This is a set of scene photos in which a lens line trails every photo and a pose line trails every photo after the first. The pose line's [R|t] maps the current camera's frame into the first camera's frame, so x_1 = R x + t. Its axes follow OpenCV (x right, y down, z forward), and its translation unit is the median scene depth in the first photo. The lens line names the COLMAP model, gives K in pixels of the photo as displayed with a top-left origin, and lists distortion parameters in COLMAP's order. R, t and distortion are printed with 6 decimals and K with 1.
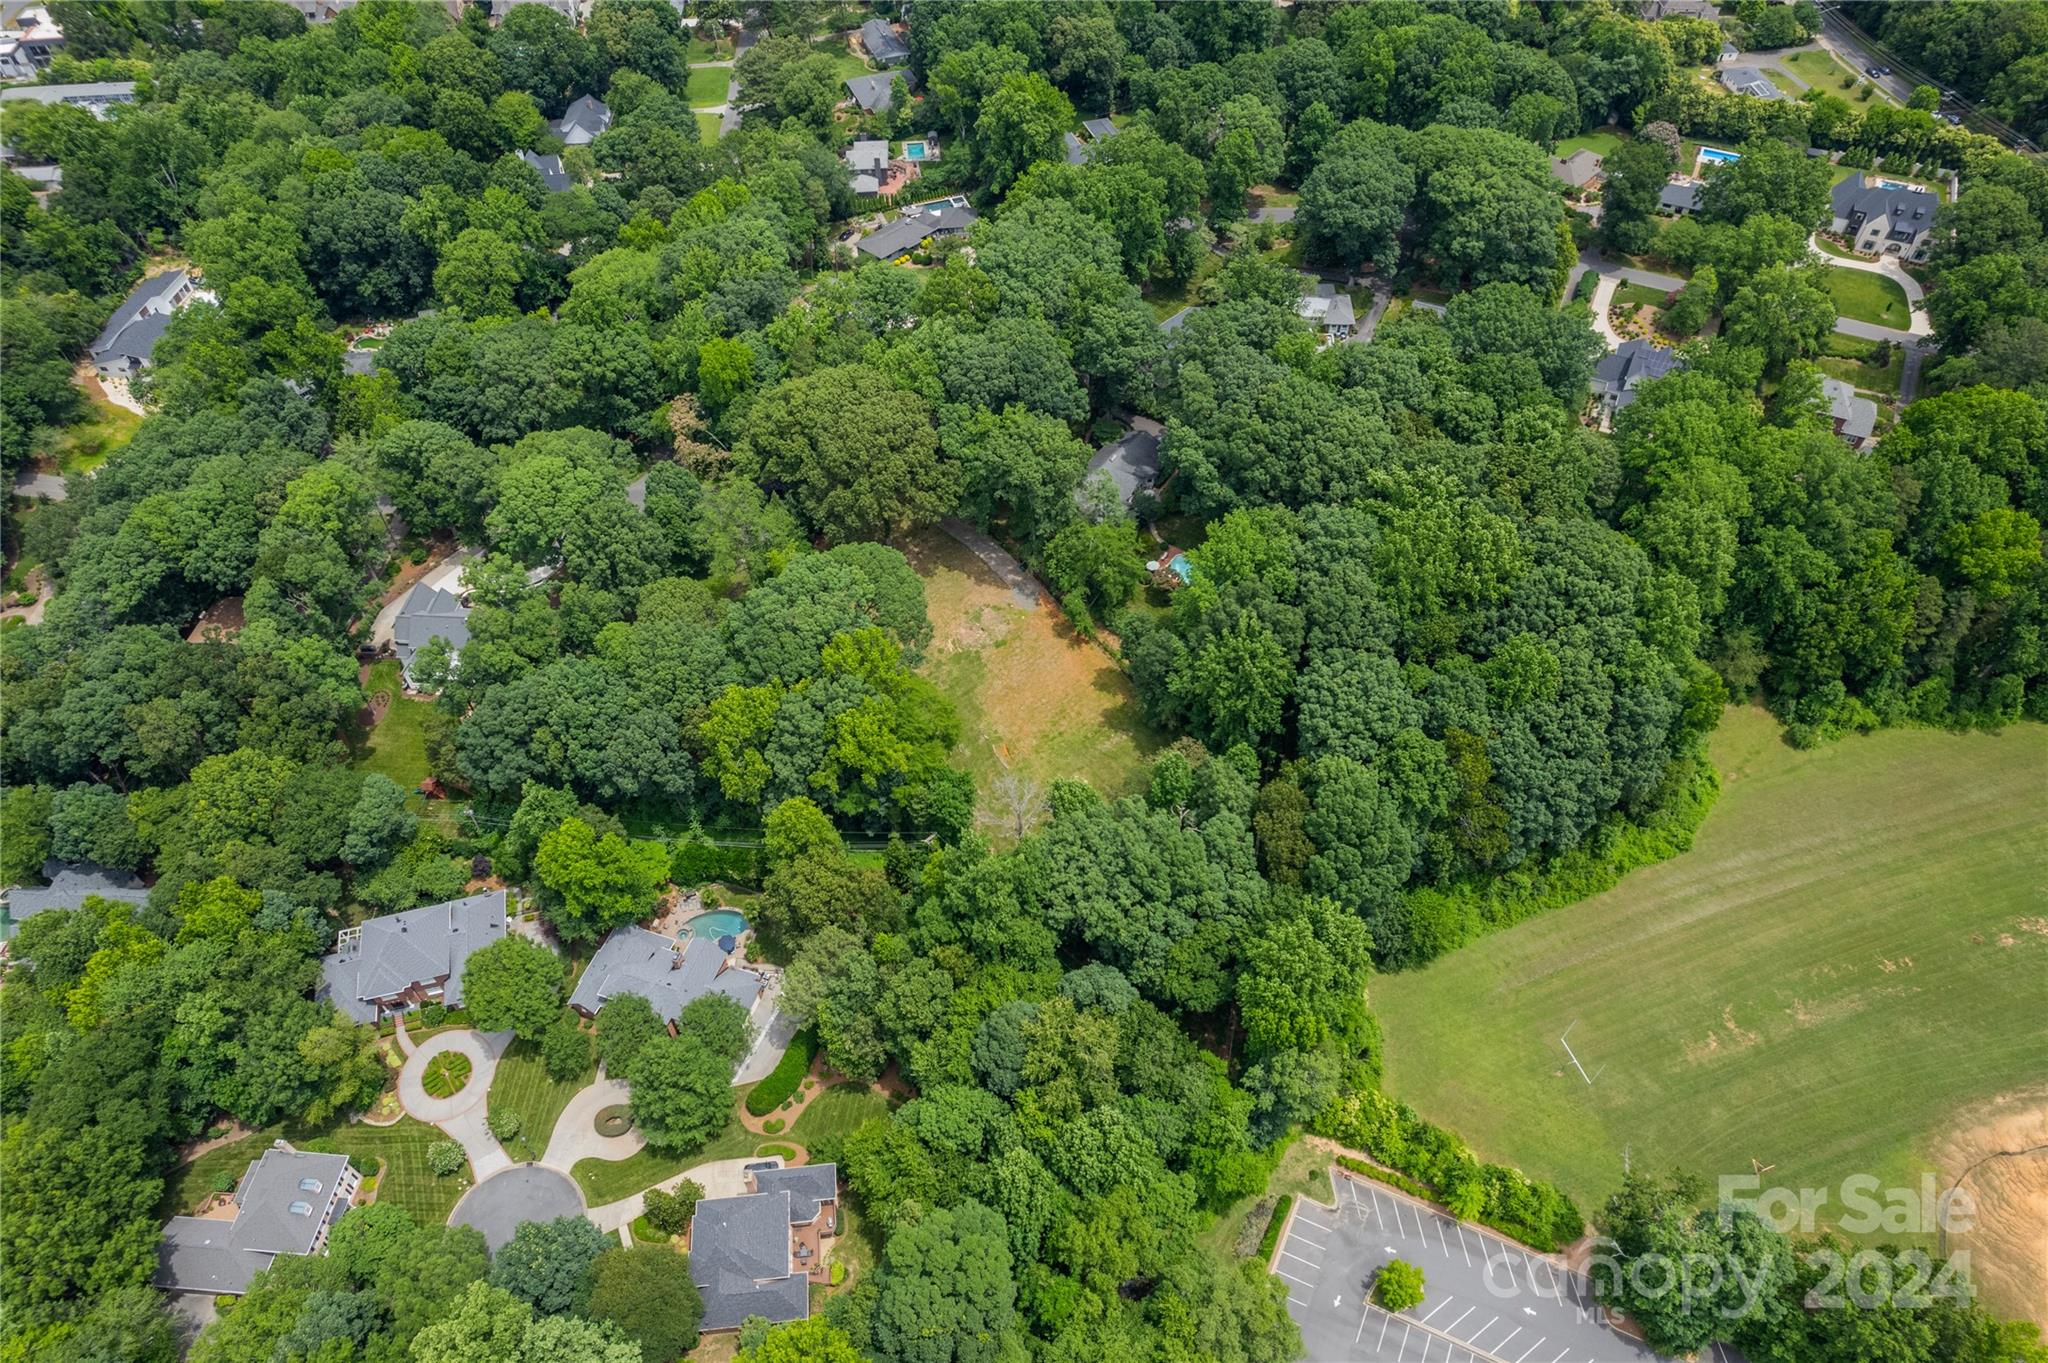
lens RADIAL K [[1314.1, 0, 1023.4], [0, 1314.1, 688.7], [0, 0, 1]] dist [-0.083337, 0.076906]
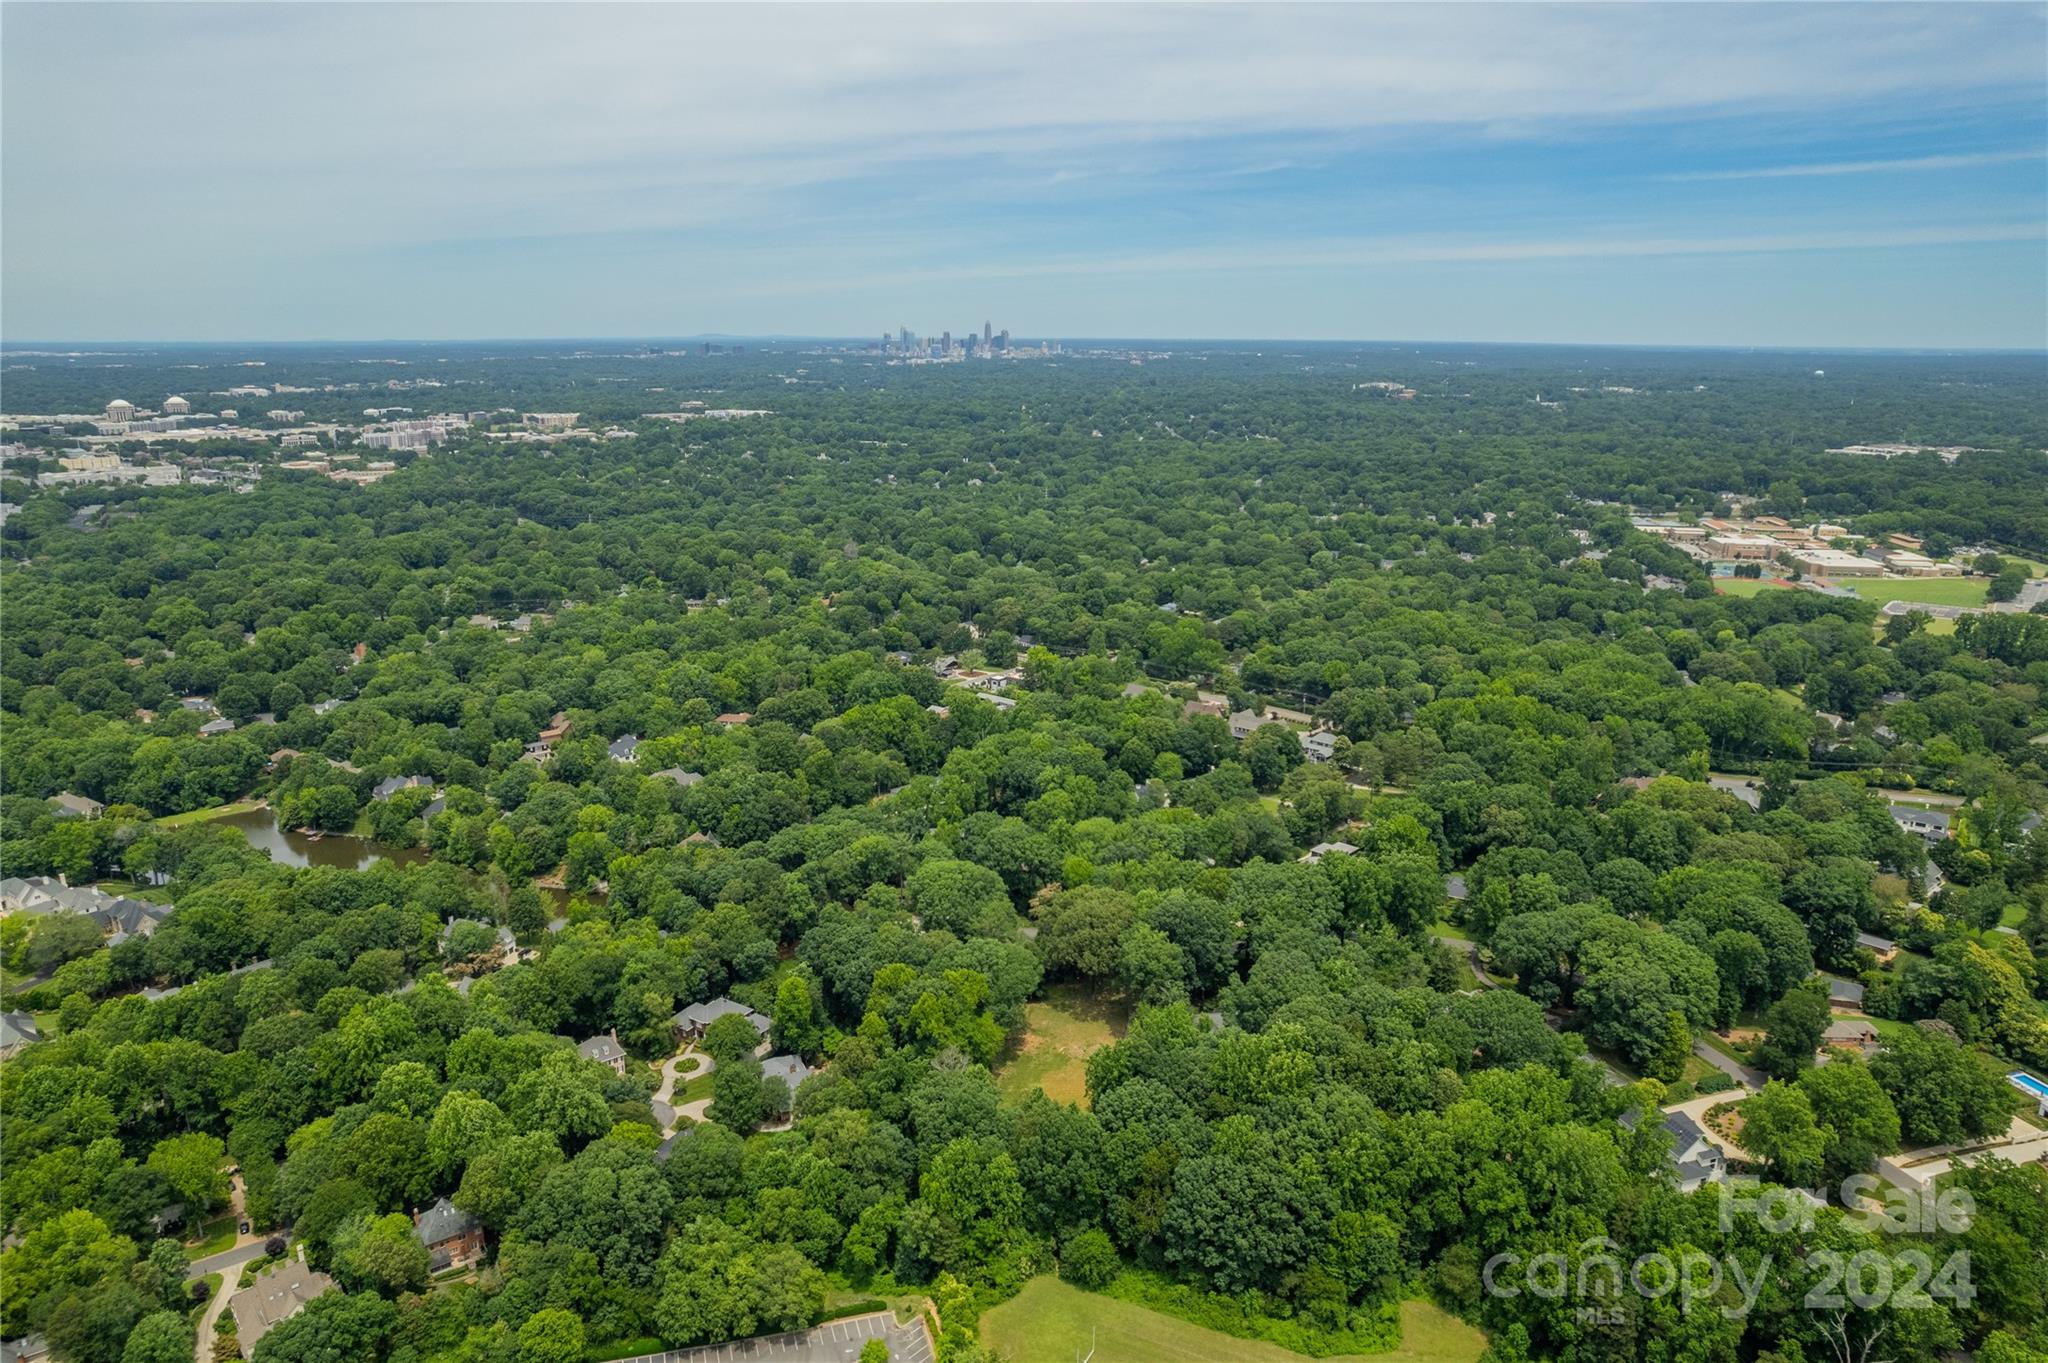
lens RADIAL K [[1314.1, 0, 1023.4], [0, 1314.1, 688.7], [0, 0, 1]] dist [-0.083337, 0.076906]
pose [[0.679546, 0.206603, -0.703941, 1.074208], [-0.562374, 0.762879, -0.318984, 0.189040], [0.471118, 0.612643, 0.634600, -0.331096]]
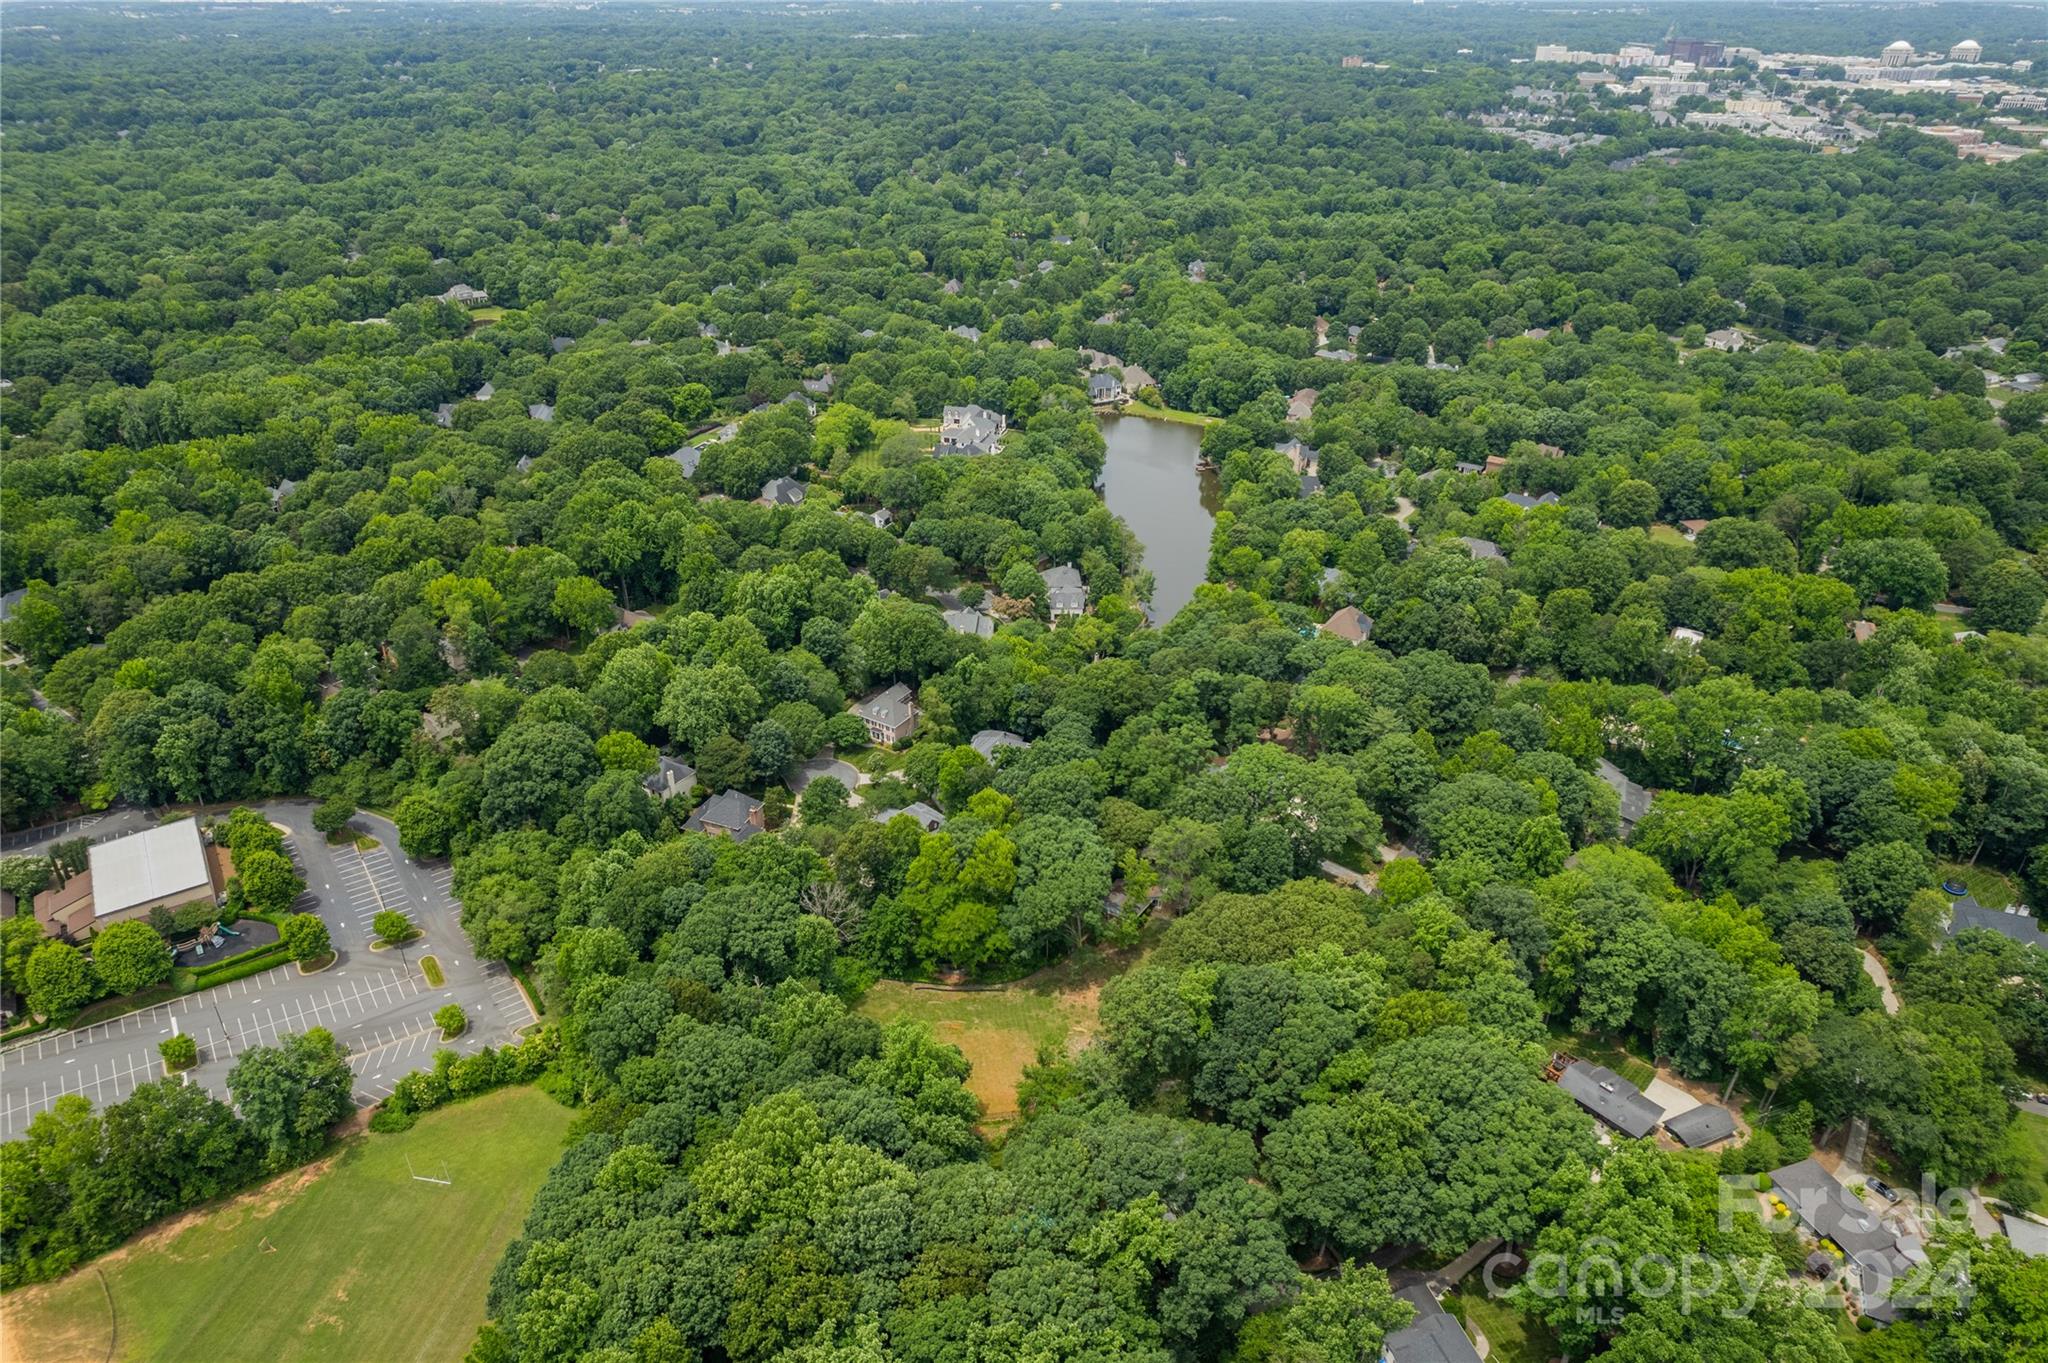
lens RADIAL K [[1312.3, 0, 1021.5], [0, 1312.3, 687.2], [0, 0, 1]] dist [-0.083840, 0.077892]
pose [[-0.470207, 0.441183, -0.764371, 0.791675], [-0.667325, 0.389059, 0.635067, -0.942298], [0.577567, 0.808697, 0.111474, 0.707423]]
